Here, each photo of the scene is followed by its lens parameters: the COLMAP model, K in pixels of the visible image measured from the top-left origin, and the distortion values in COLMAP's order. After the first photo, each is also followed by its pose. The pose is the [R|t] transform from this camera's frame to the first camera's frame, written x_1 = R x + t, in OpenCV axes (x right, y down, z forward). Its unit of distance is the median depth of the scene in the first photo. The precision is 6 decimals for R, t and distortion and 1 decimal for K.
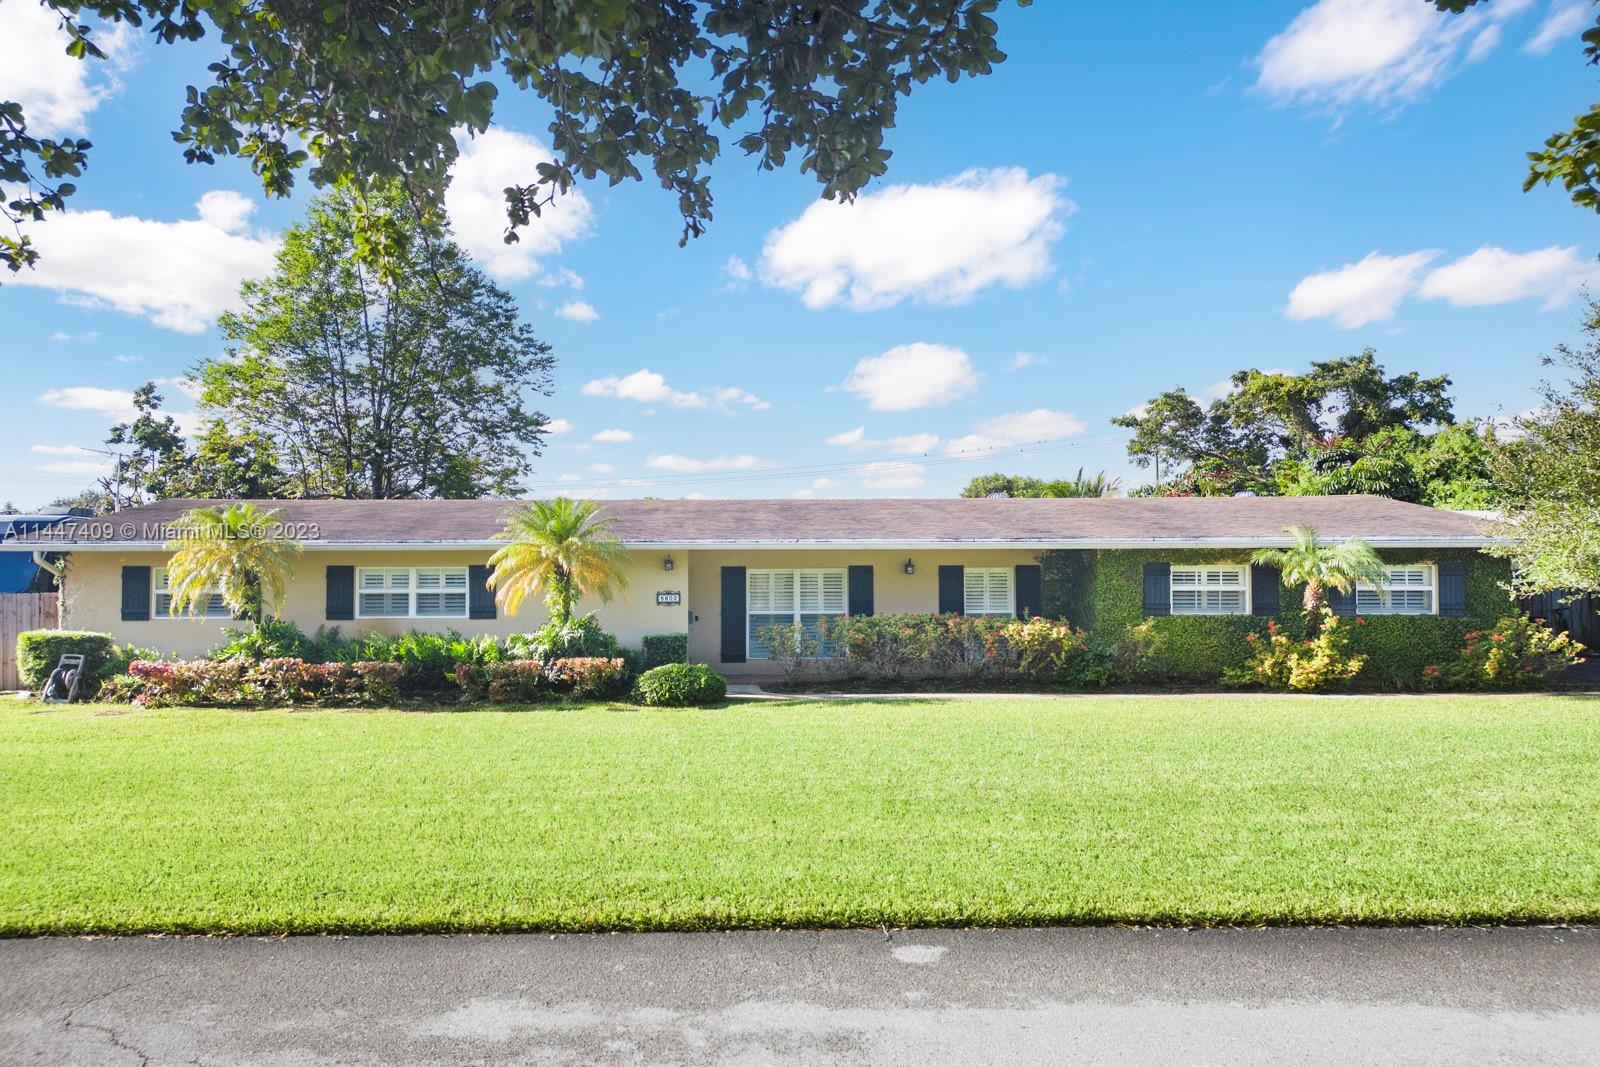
lens RADIAL K [[1125.2, 0, 796.0], [0, 1125.2, 541.1], [0, 0, 1]] dist [0.025577, -0.004513]
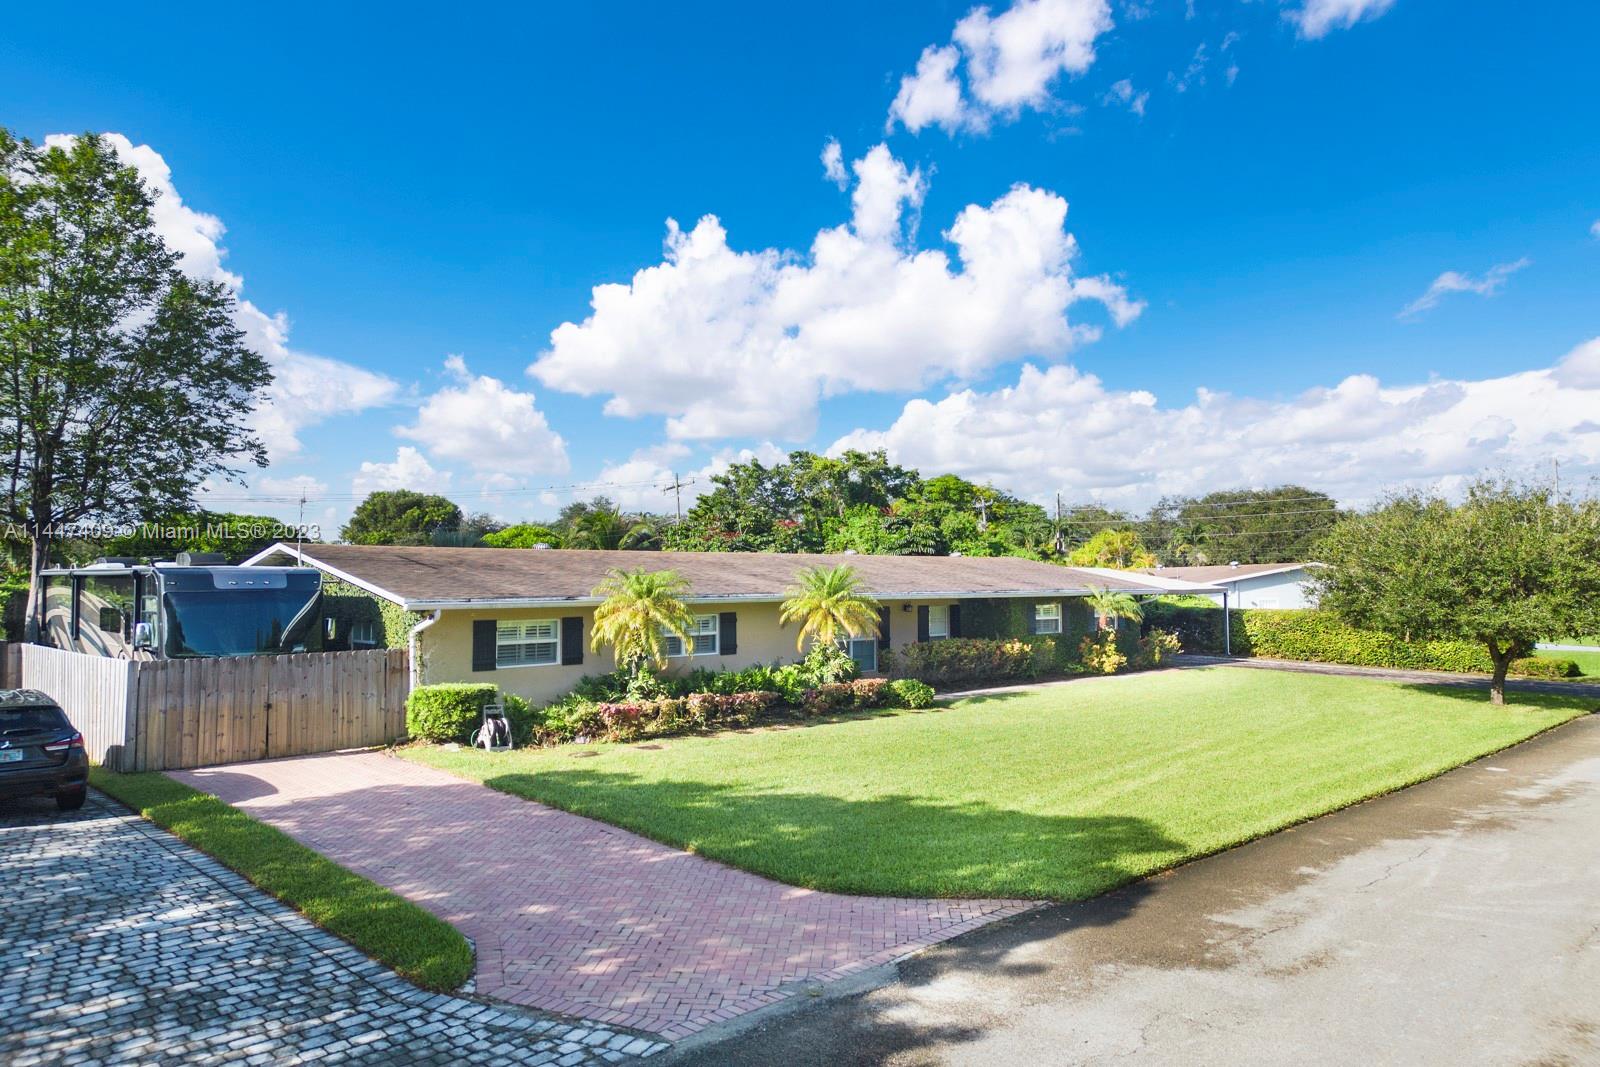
lens RADIAL K [[1077.3, 0, 802.7], [0, 1077.3, 534.4], [0, 0, 1]] dist [0.031804, -0.010923]
pose [[0.738720, 0.030545, 0.673320, -1.060205], [-0.022146, 0.999533, -0.021046, -0.044039], [-0.673648, 0.000636, 0.739052, 0.046929]]
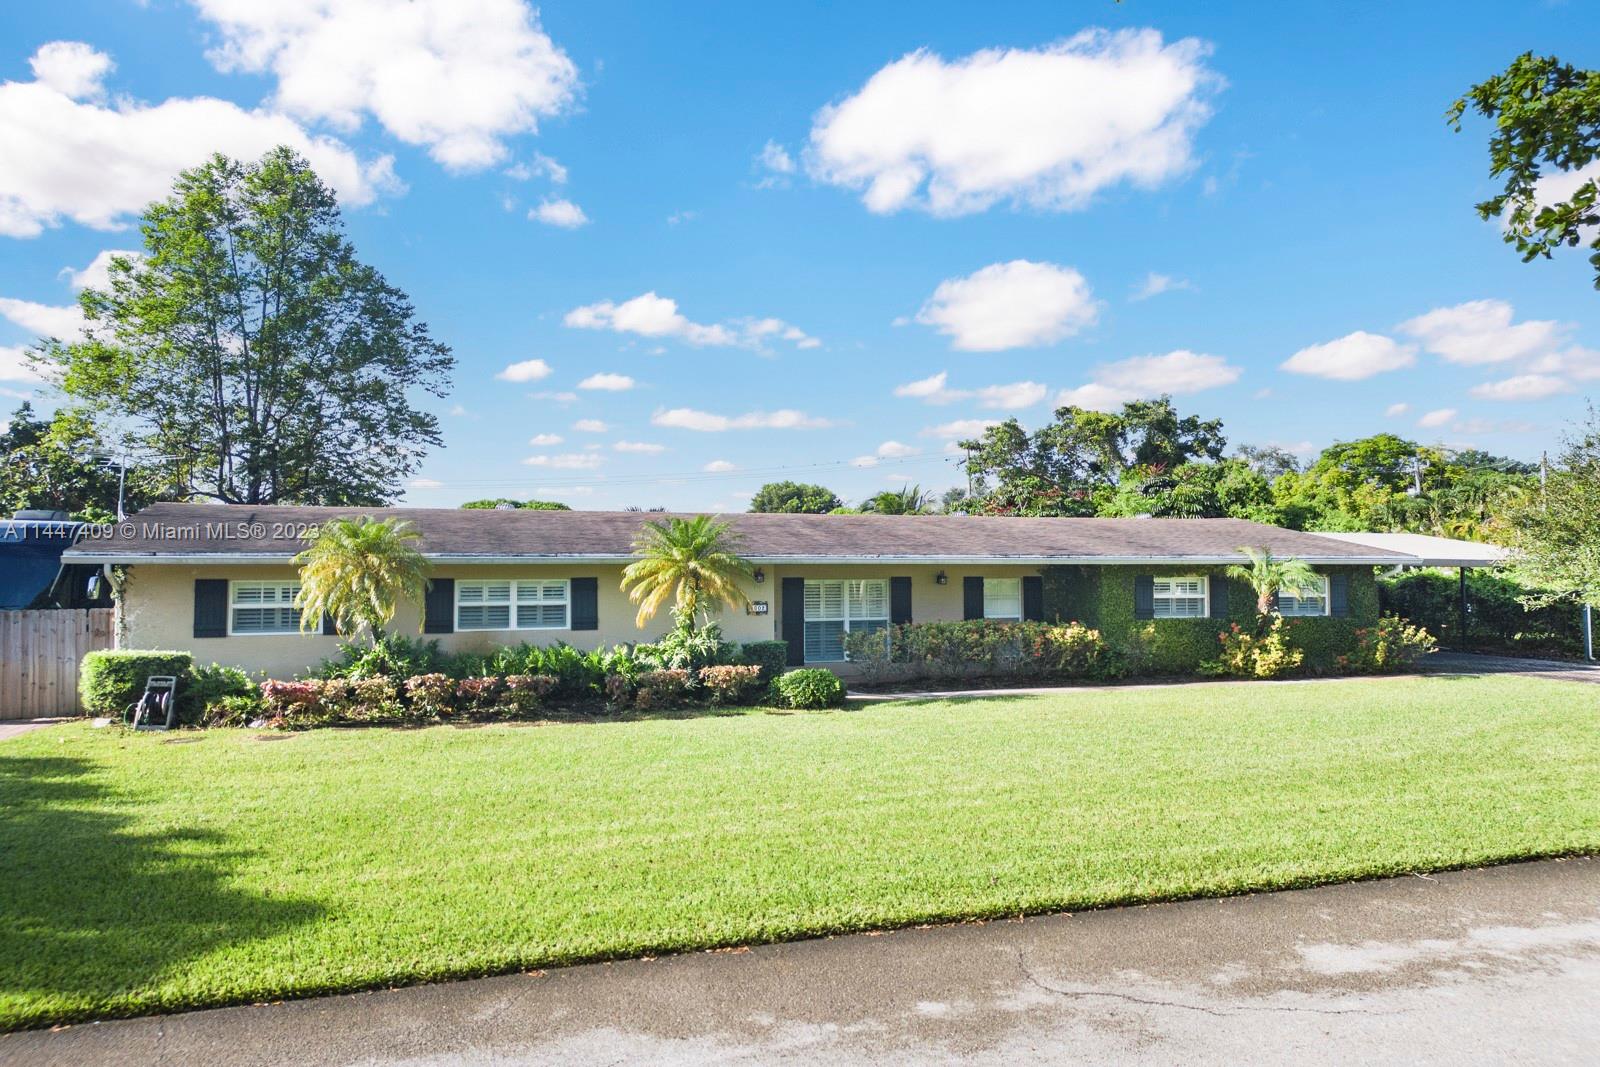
lens RADIAL K [[1077.3, 0, 827.6], [0, 1077.3, 522.1], [0, 0, 1]] dist [0.031804, -0.010923]
pose [[0.953401, 0.015796, 0.301291, -0.371553], [-0.011384, 0.999801, -0.016393, -0.015994], [-0.301490, 0.012199, 0.953391, -0.006599]]
